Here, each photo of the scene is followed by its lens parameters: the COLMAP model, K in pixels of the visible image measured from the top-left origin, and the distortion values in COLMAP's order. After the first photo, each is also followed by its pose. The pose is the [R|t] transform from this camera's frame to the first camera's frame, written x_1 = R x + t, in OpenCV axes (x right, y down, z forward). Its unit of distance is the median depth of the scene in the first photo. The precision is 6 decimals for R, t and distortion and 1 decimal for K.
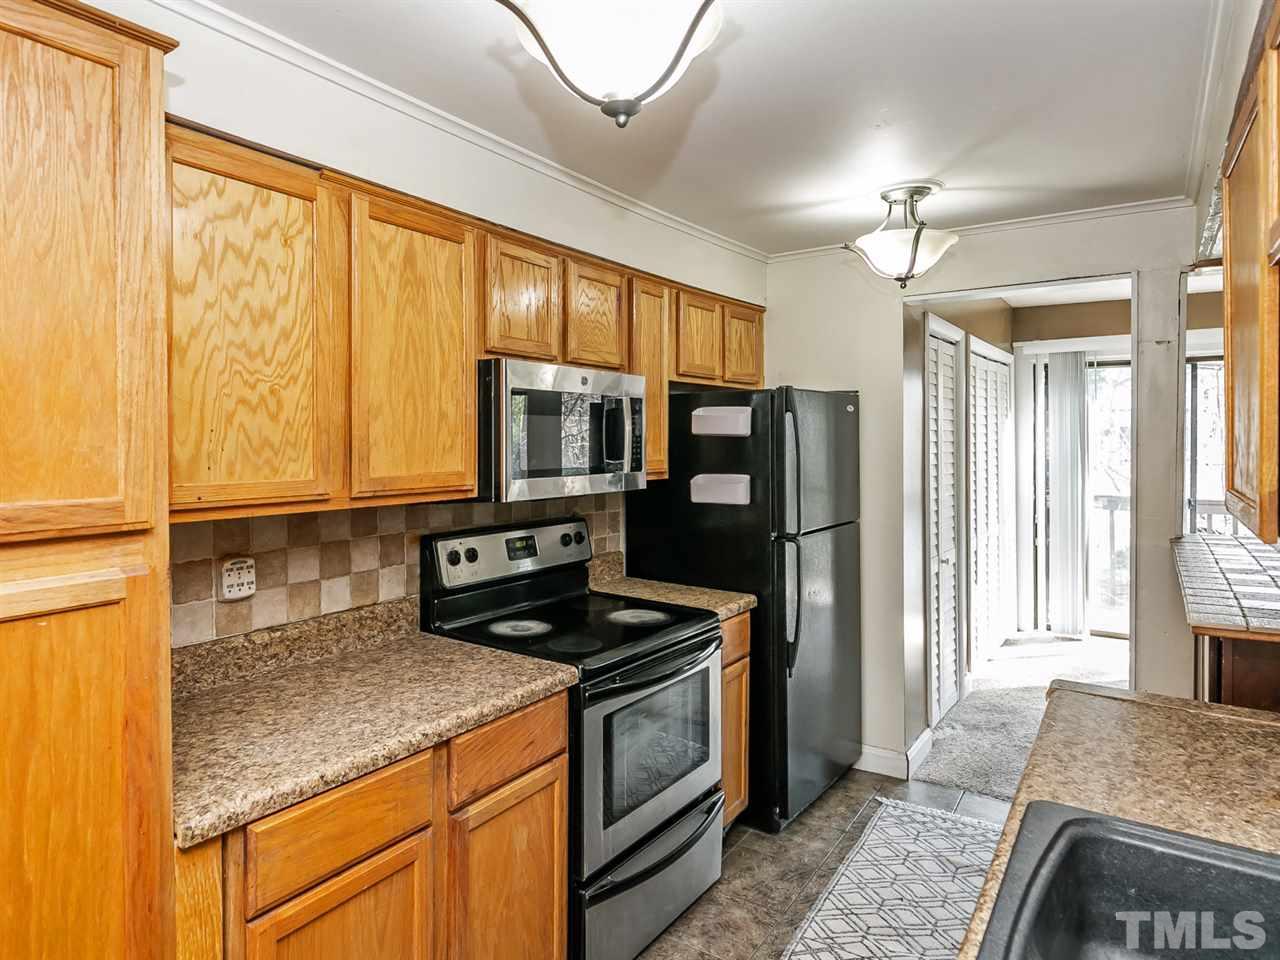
lens RADIAL K [[686.1, 0, 690.9], [0, 686.1, 439.5], [0, 0, 1]] dist [-0.001226, -0.000990]
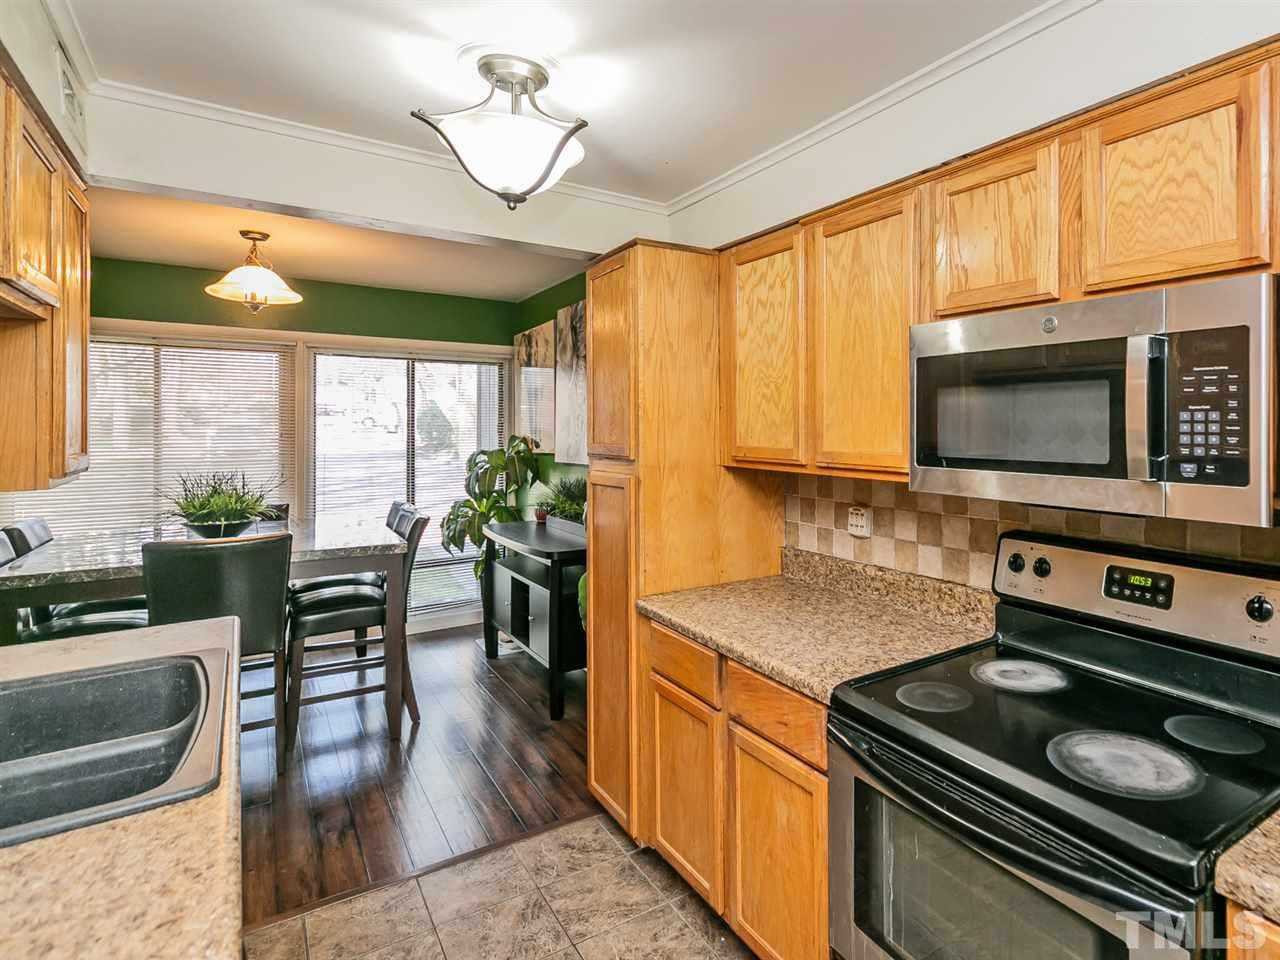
lens RADIAL K [[690.6, 0, 739.6], [0, 690.6, 422.6], [0, 0, 1]] dist [0.004427, -0.000674]
pose [[-0.365941, -0.002104, -0.930636, 0.543898], [0.001495, 0.999995, -0.002849, 0.006012], [0.930637, -0.002434, -0.365936, 0.978214]]
